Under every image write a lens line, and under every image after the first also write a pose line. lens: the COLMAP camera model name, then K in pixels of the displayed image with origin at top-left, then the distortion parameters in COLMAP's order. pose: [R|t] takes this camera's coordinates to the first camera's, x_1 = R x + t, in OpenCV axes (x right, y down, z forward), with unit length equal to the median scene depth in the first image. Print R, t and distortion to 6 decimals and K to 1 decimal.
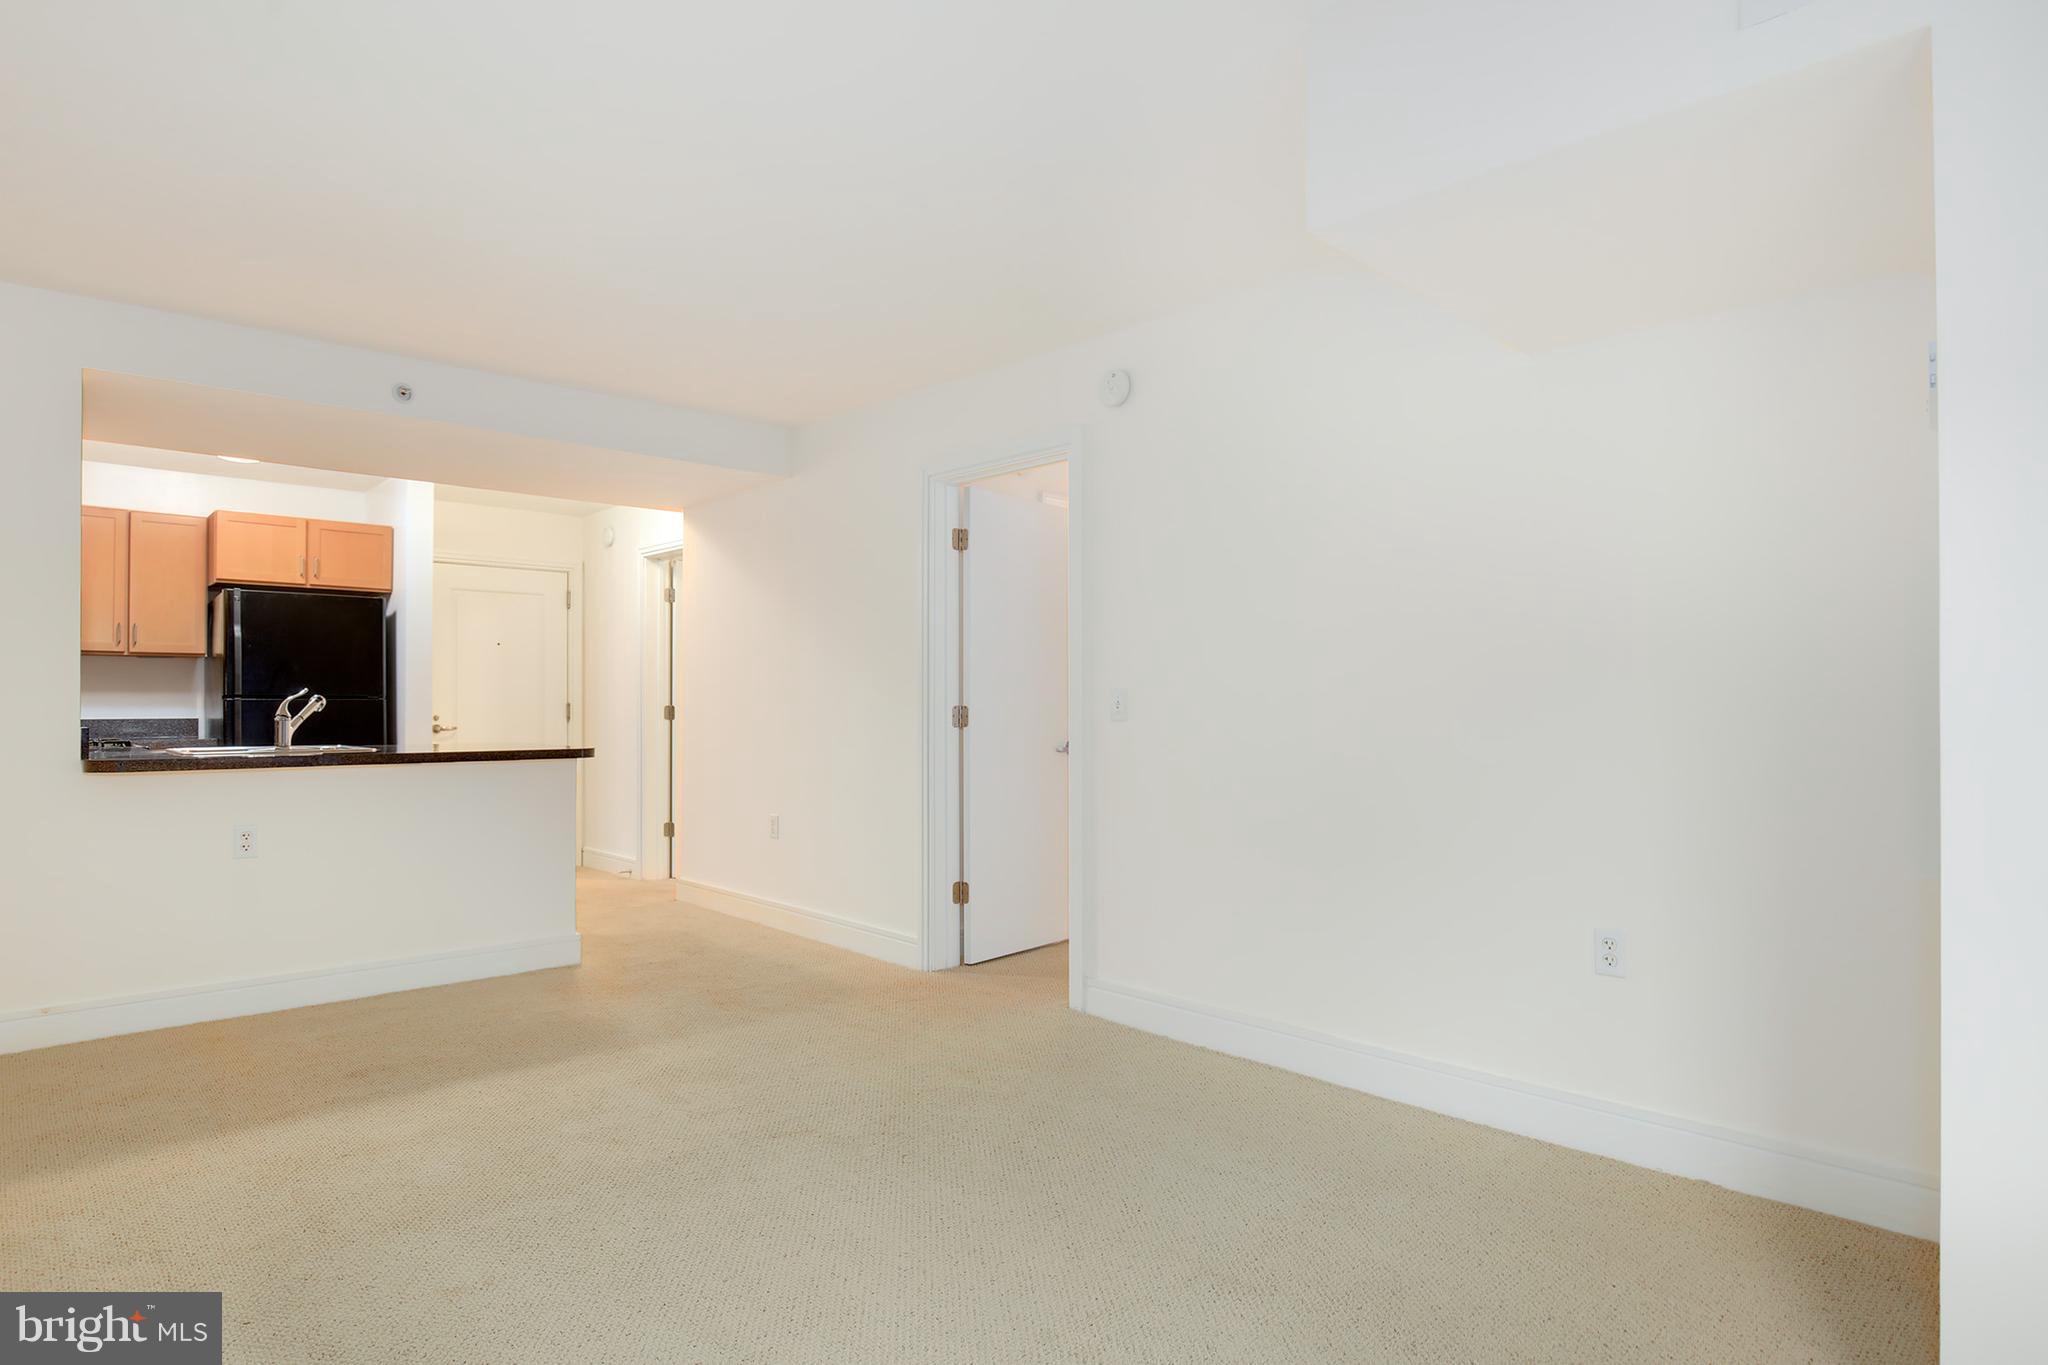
lens RADIAL K [[1119.5, 0, 1023.8], [0, 1119.5, 691.7], [0, 0, 1]] dist [-0.008890, 0.000578]
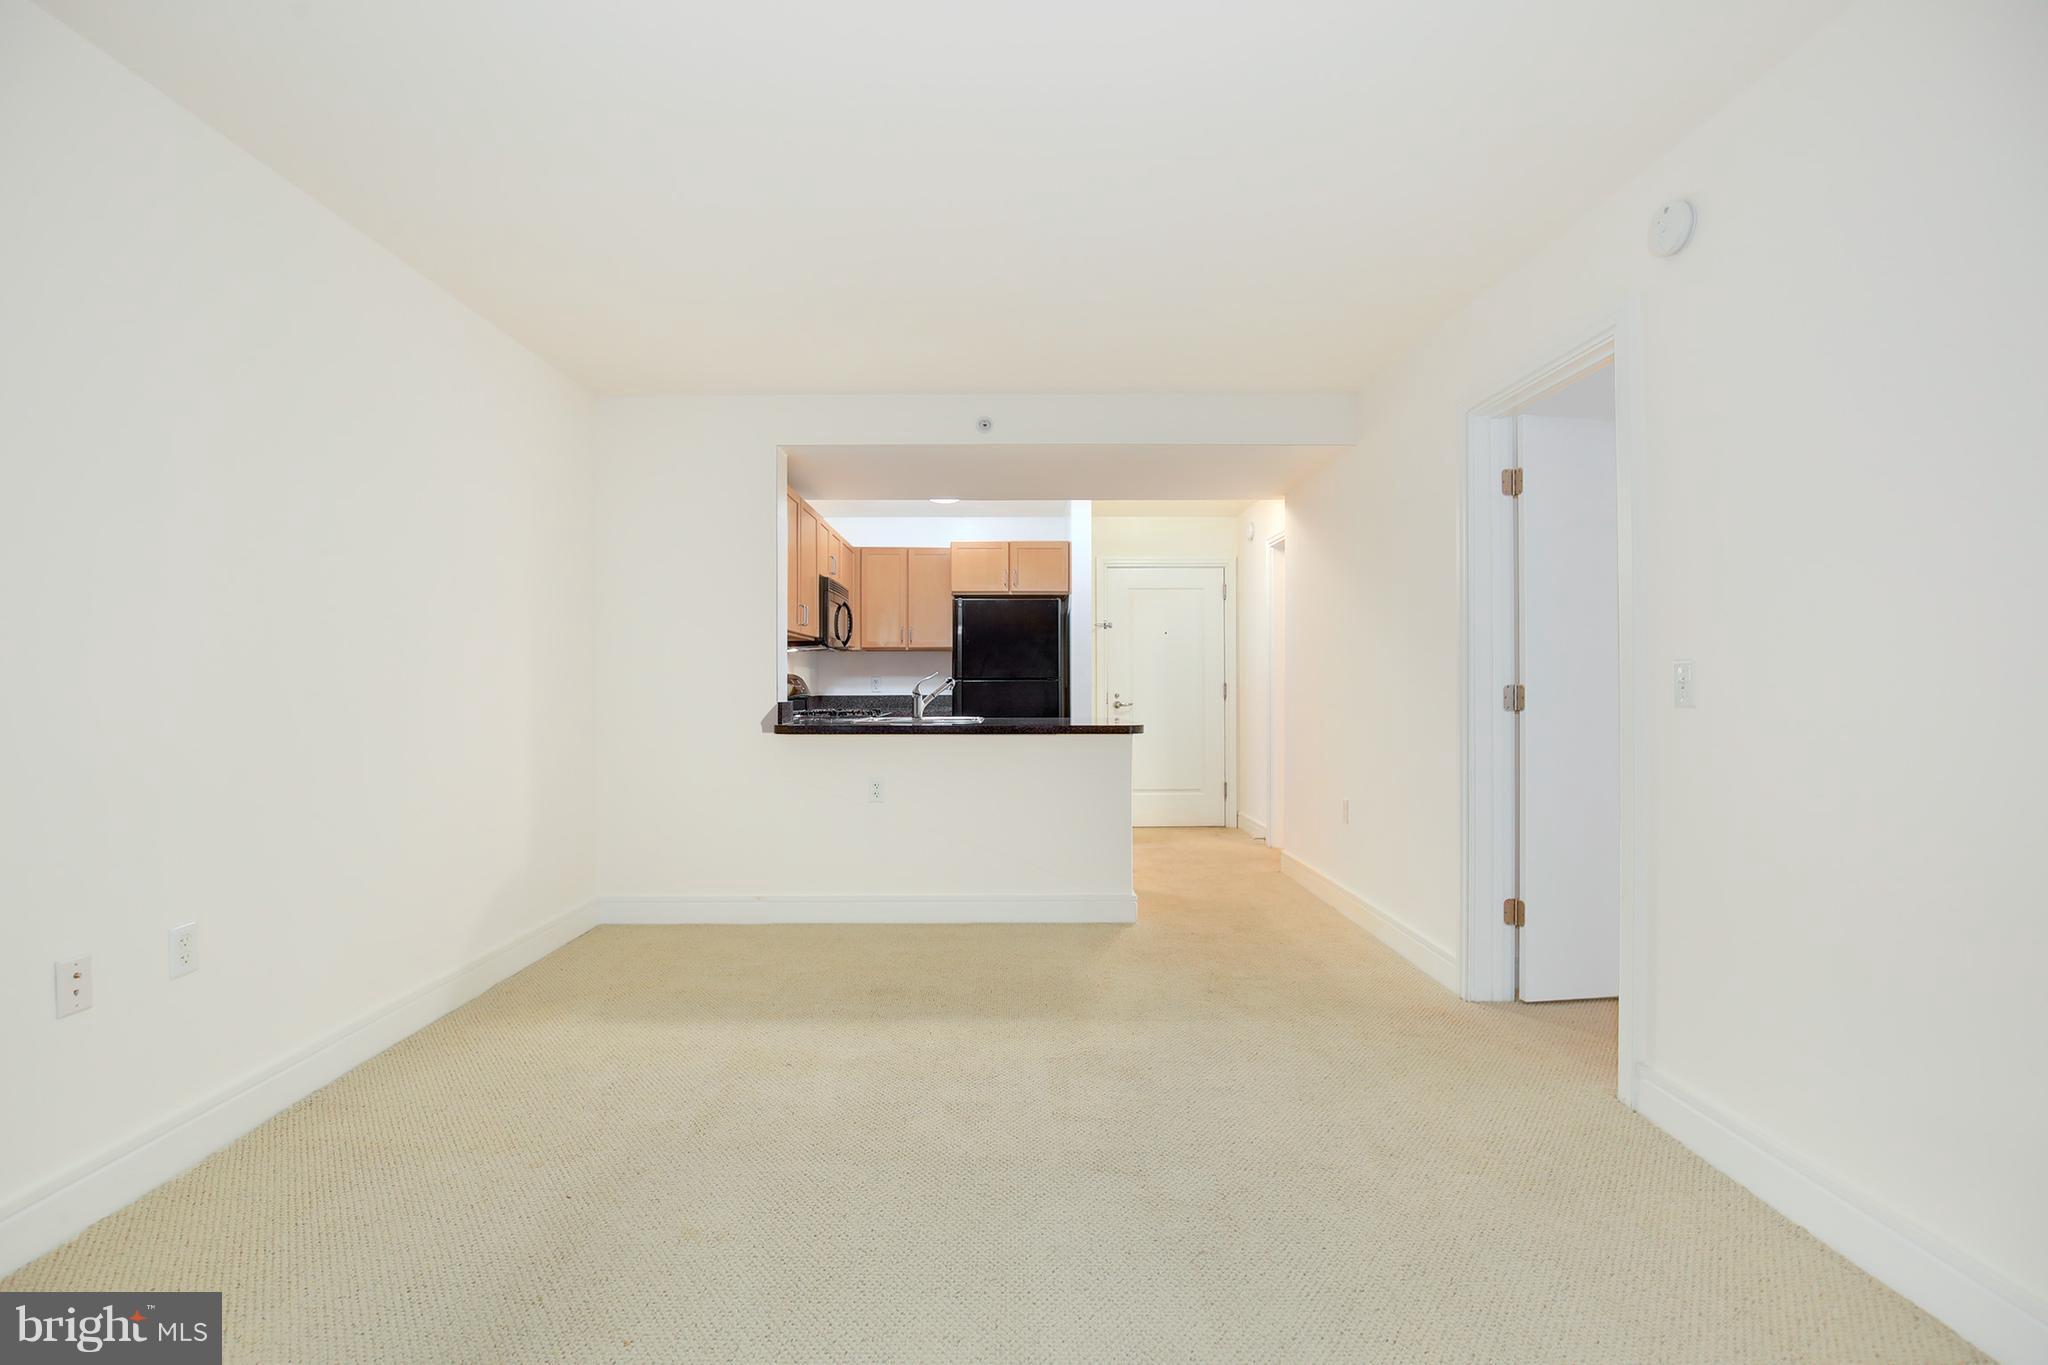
lens RADIAL K [[954.7, 0, 1020.4], [0, 954.7, 679.6], [0, 0, 1]] dist [-0.027706, 0.005012]
pose [[0.732987, -0.005501, -0.680221, 0.126234], [0.009452, 0.999953, 0.002098, 0.003319], [0.680177, -0.007967, 0.733004, 0.205909]]
